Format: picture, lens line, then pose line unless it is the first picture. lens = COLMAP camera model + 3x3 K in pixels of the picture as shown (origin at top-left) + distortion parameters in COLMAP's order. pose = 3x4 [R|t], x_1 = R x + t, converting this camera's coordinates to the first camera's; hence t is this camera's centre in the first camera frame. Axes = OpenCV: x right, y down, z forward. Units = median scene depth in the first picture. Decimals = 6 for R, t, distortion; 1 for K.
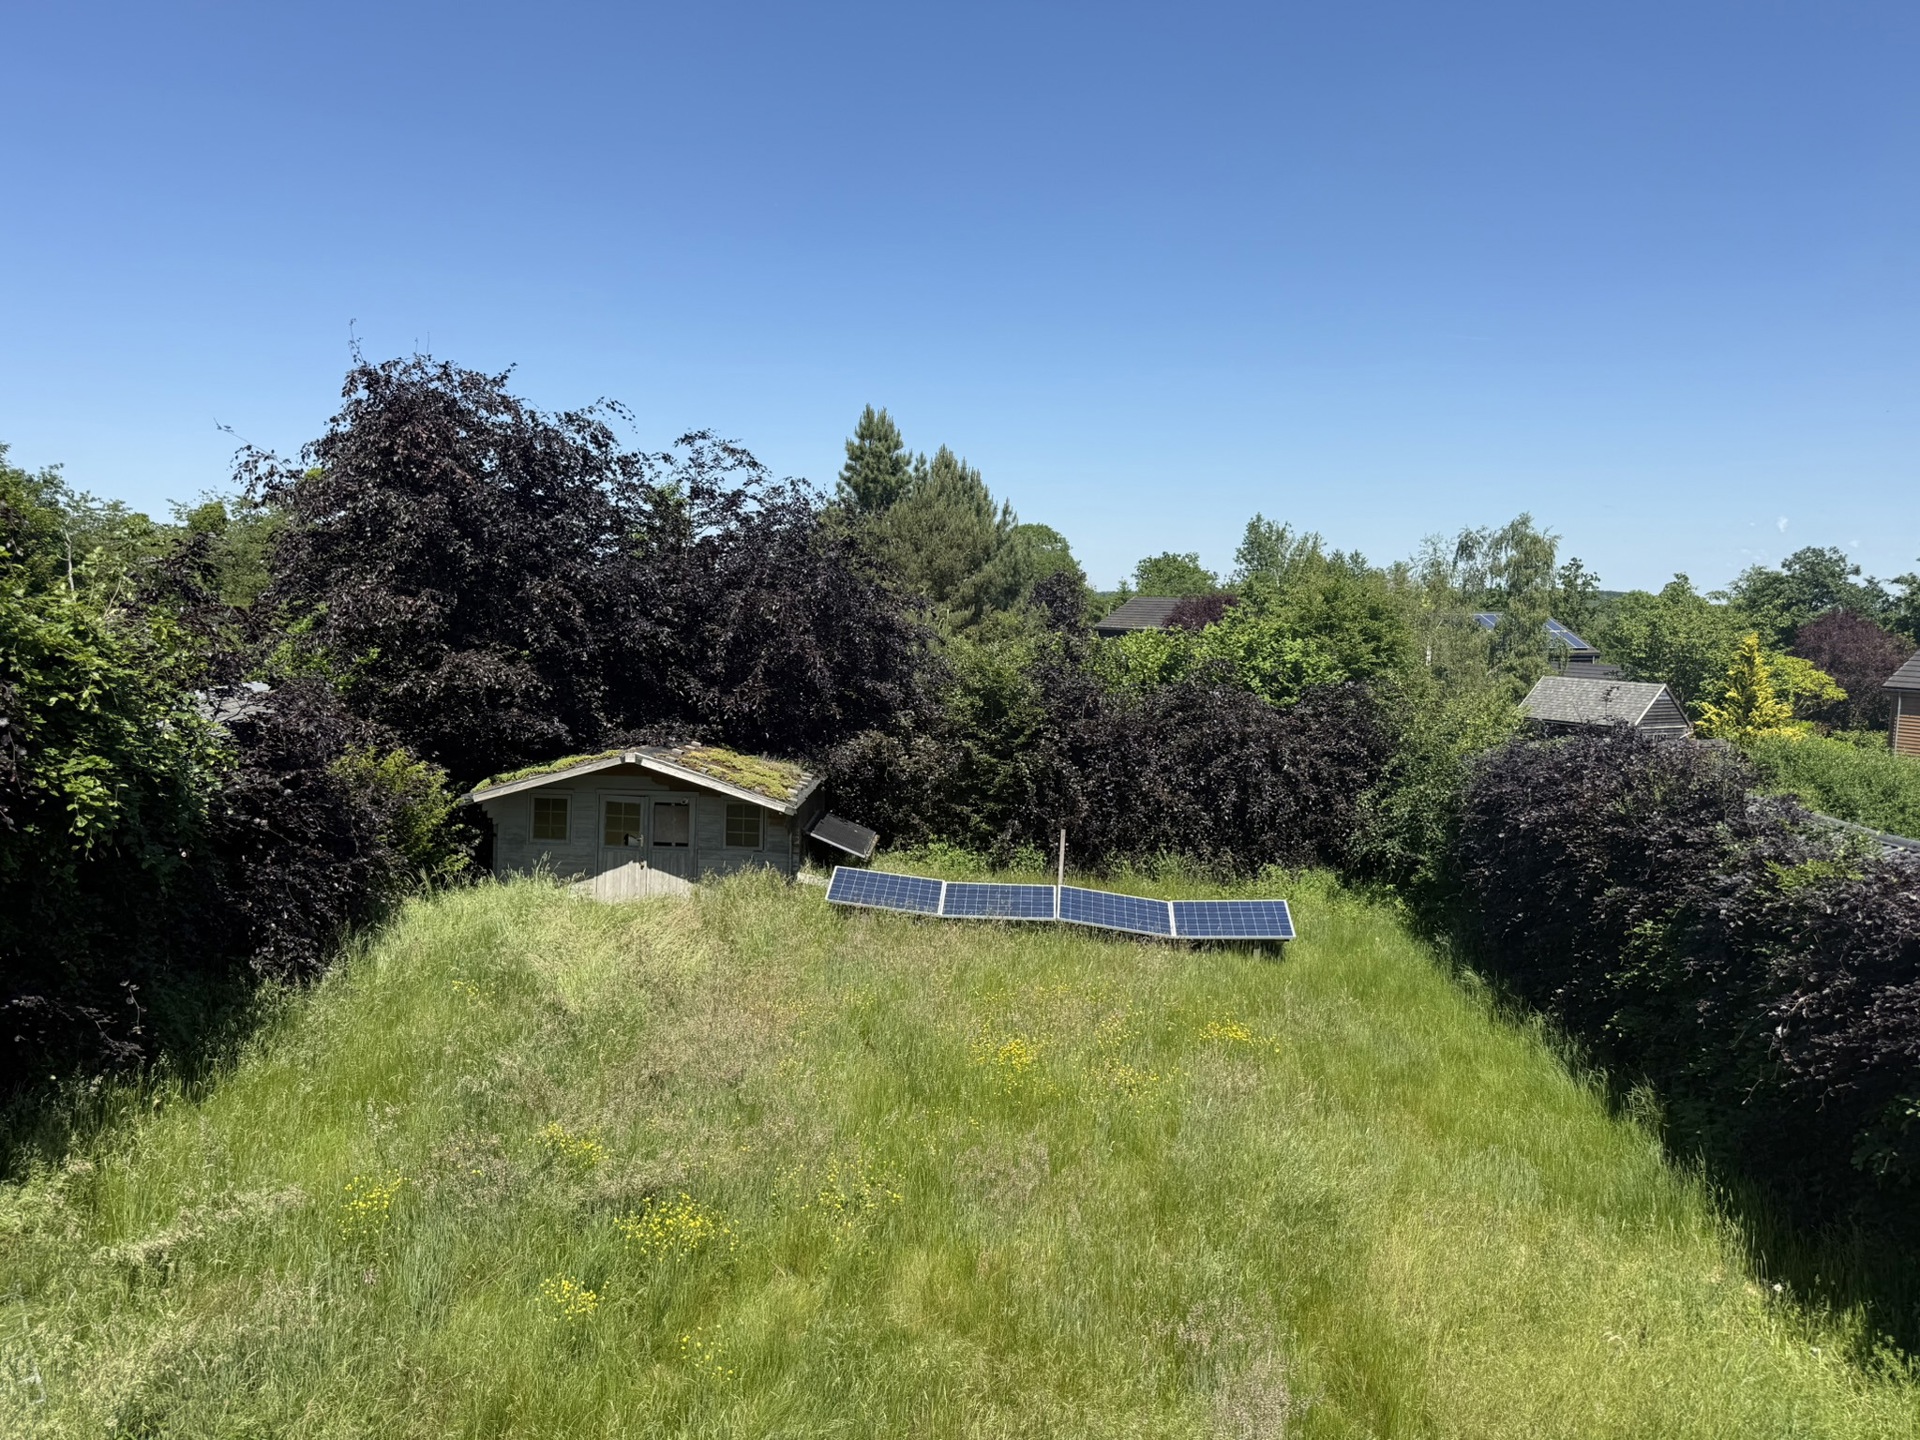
lens RADIAL K [[1351.9, 0, 948.3], [0, 1351.9, 722.9], [0, 0, 1]] dist [0.054782, -0.080638]
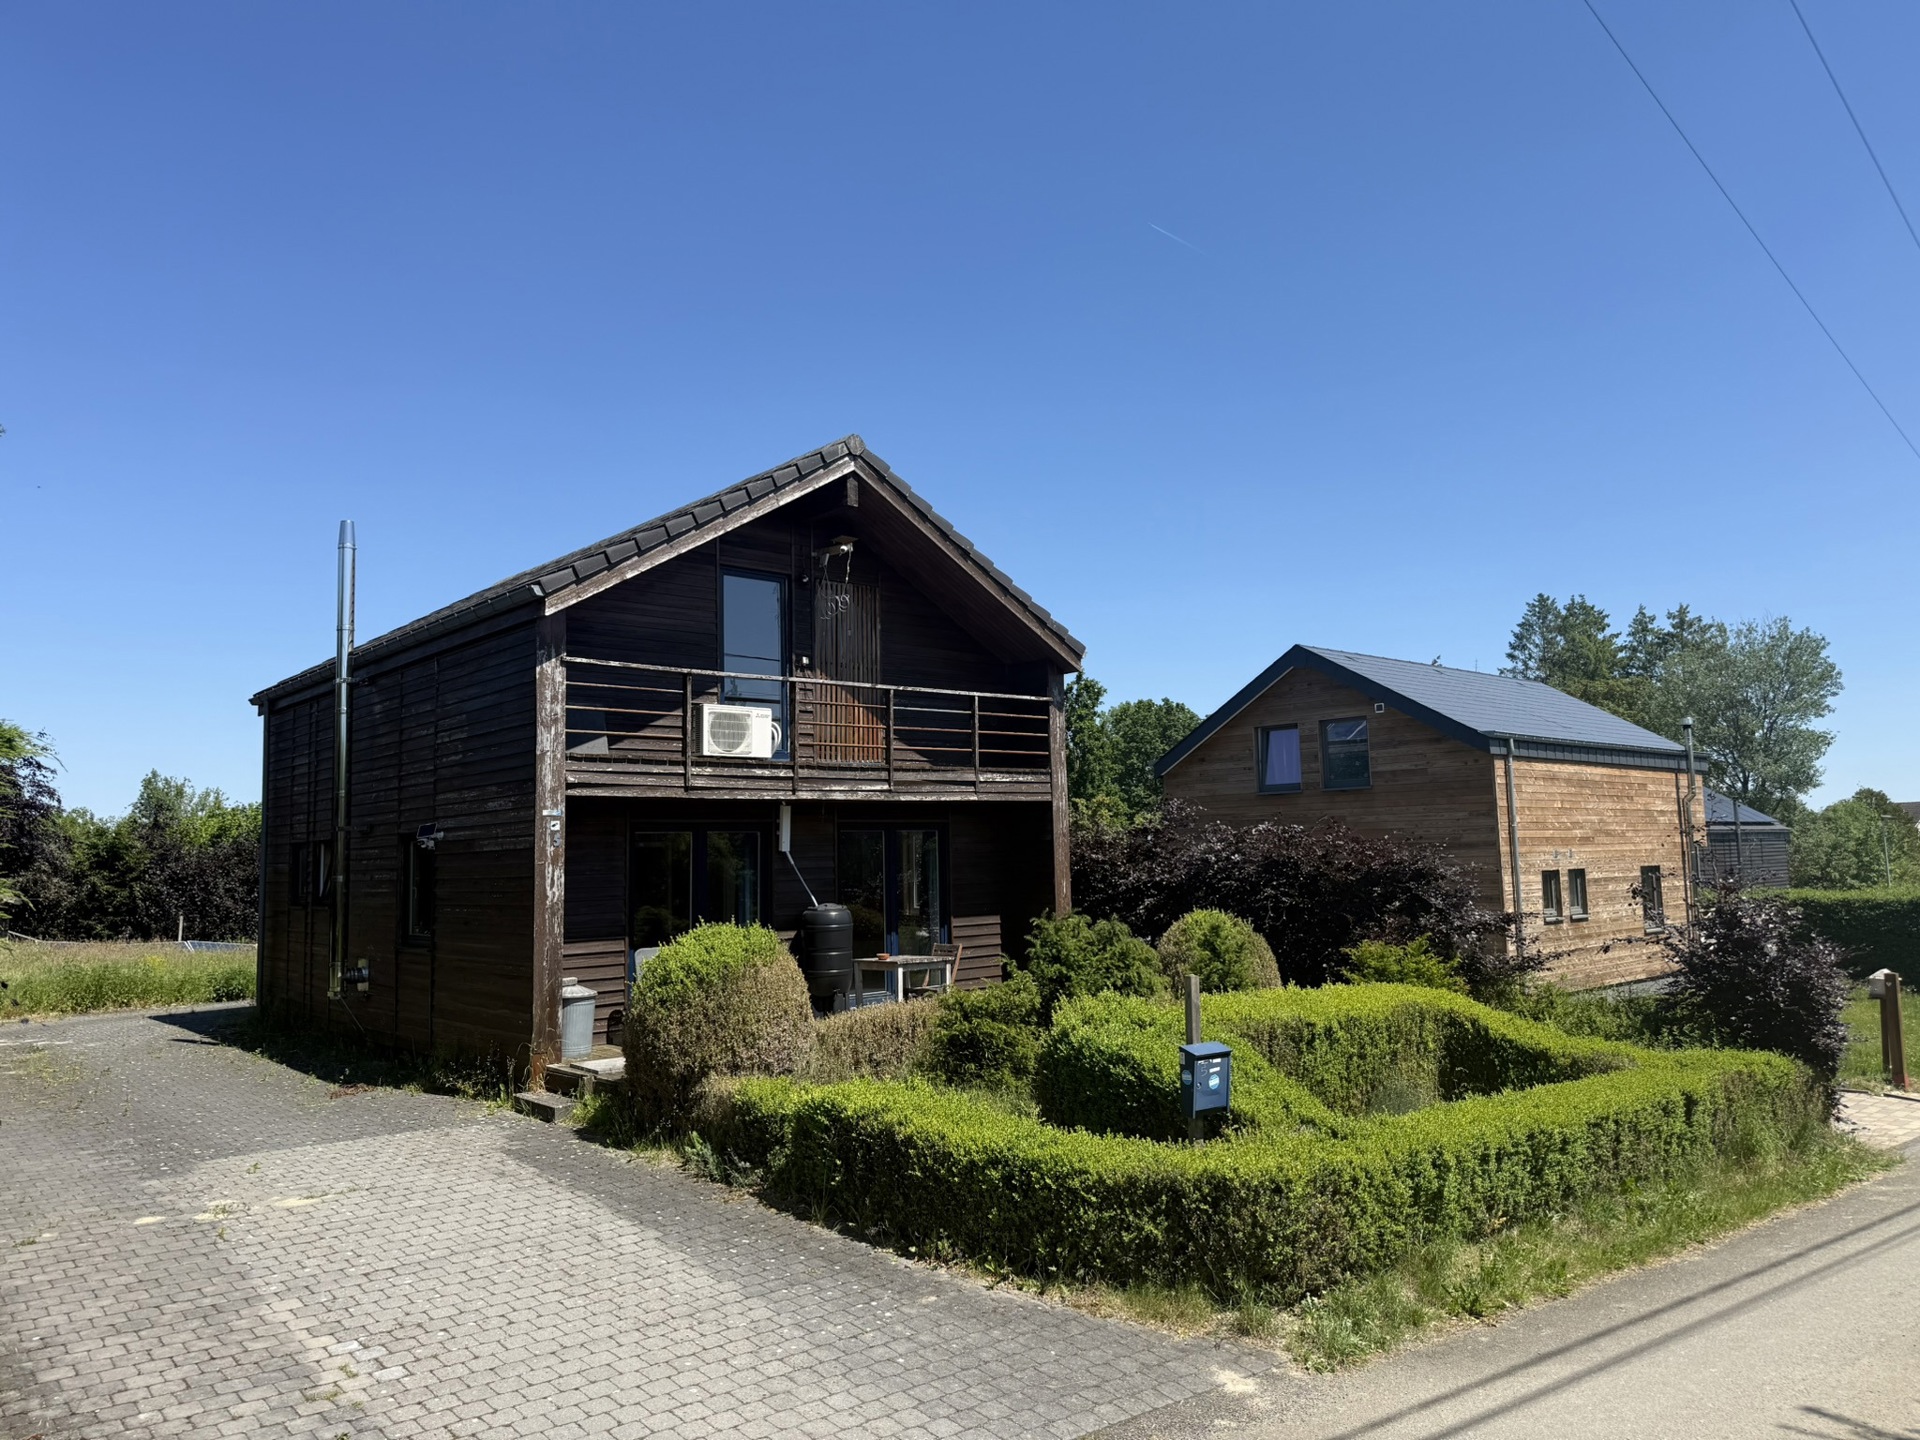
lens RADIAL K [[1351.9, 0, 965.2], [0, 1351.9, 716.9], [0, 0, 1]] dist [0.054782, -0.080638]
pose [[0.705089, 0.041650, 0.707894, -0.402502], [0.101566, 0.982050, -0.158944, 0.185056], [-0.701807, 0.183967, 0.688202, -0.838199]]
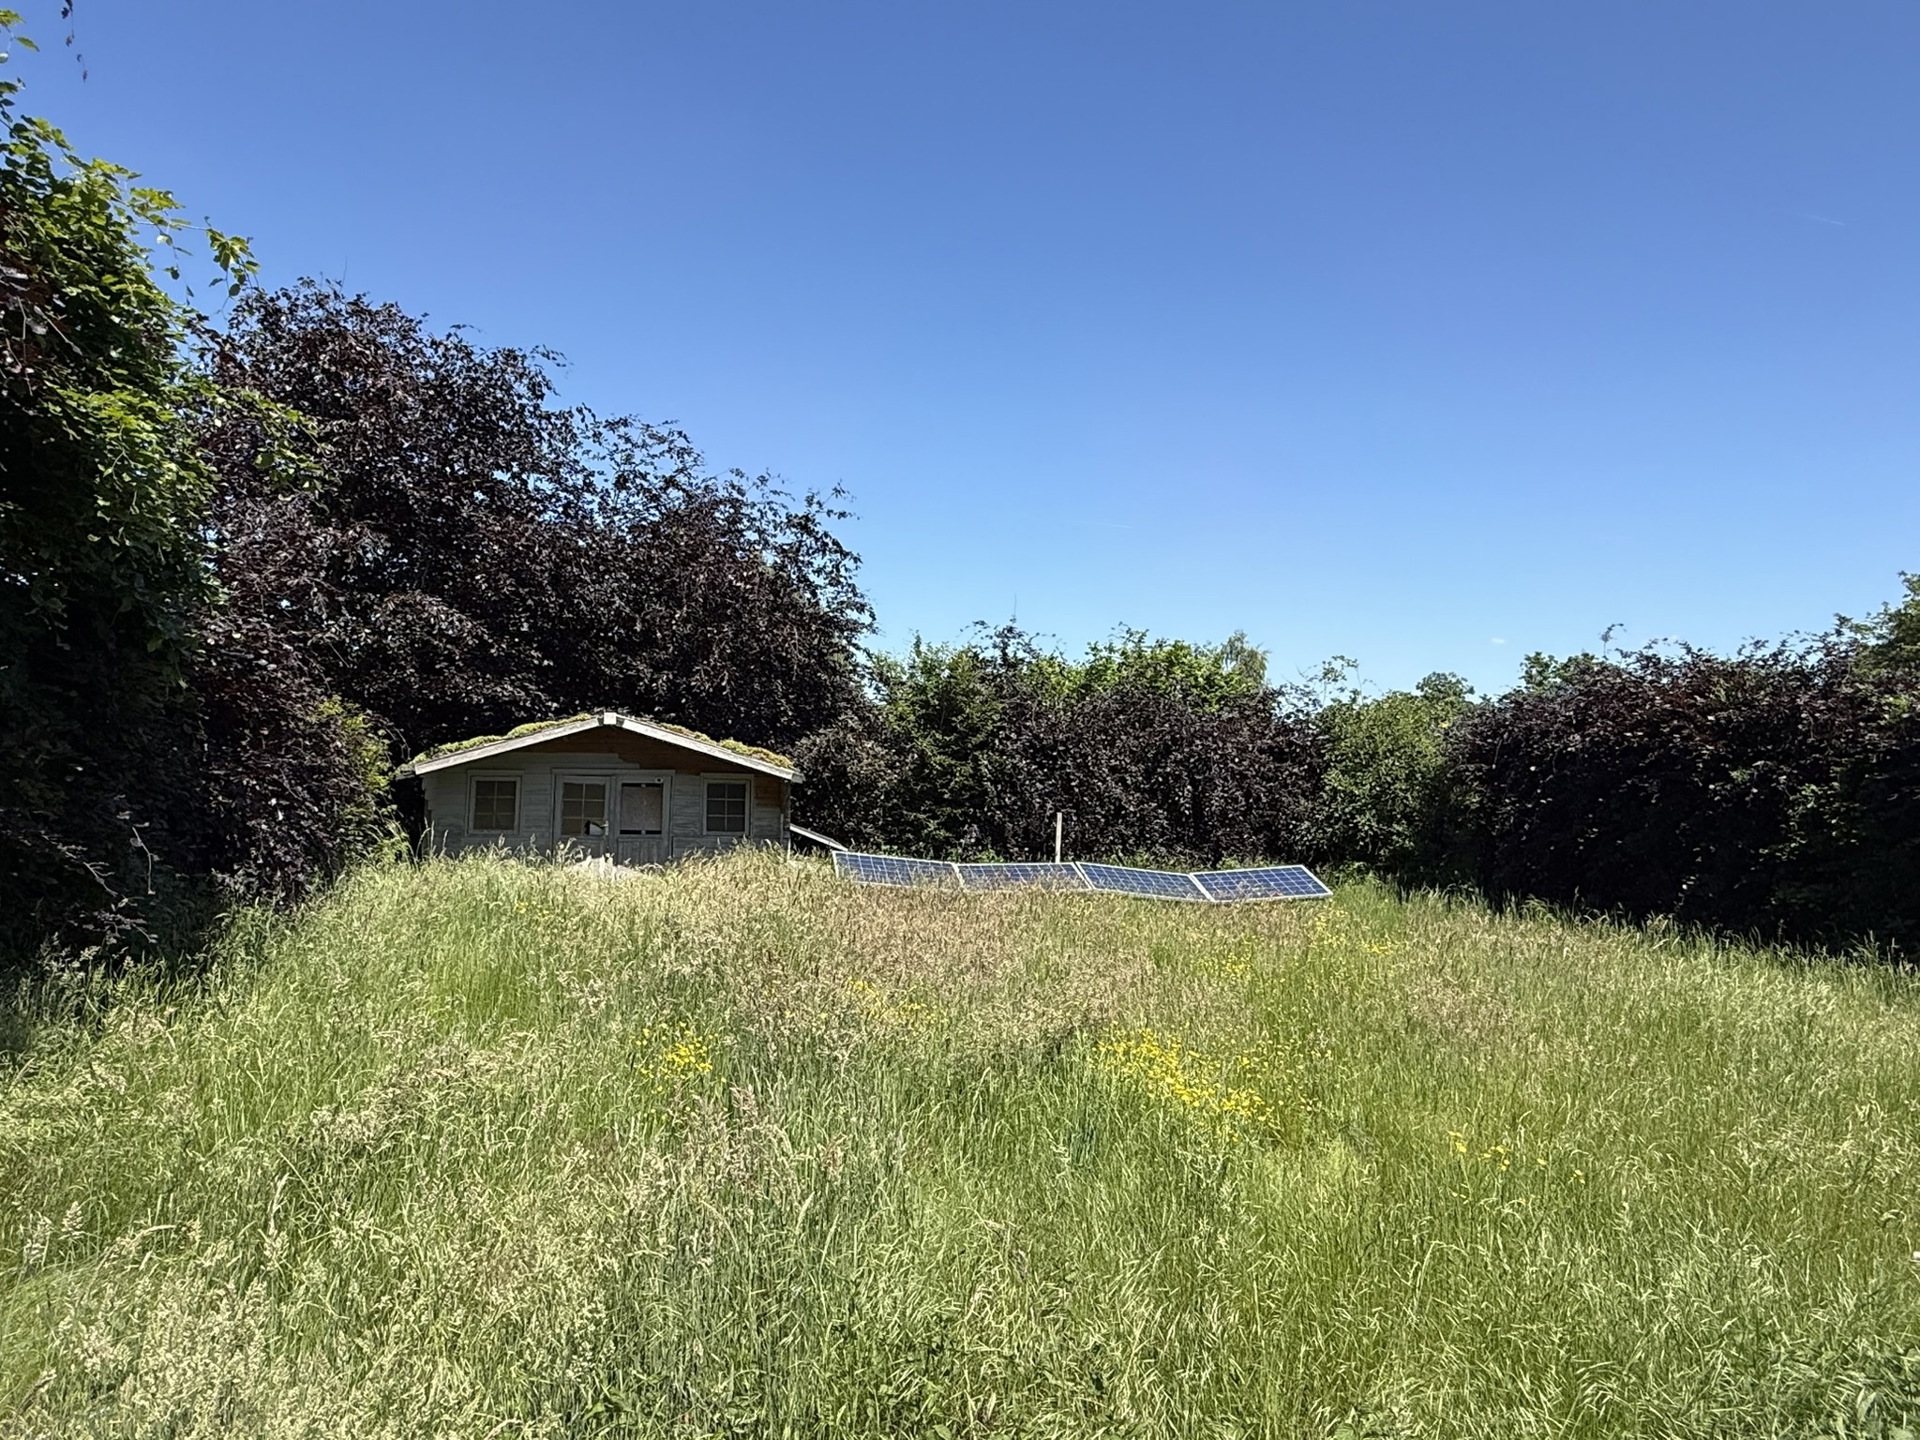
lens RADIAL K [[1233.1, 0, 966.6], [0, 1233.1, 714.3], [0, 0, 1]] dist [-0.028342, -0.000131]
pose [[0.967521, -0.003952, 0.252759, -0.173391], [0.037299, 0.991166, -0.127276, 0.105162], [-0.250023, 0.132570, 0.959121, 0.164138]]
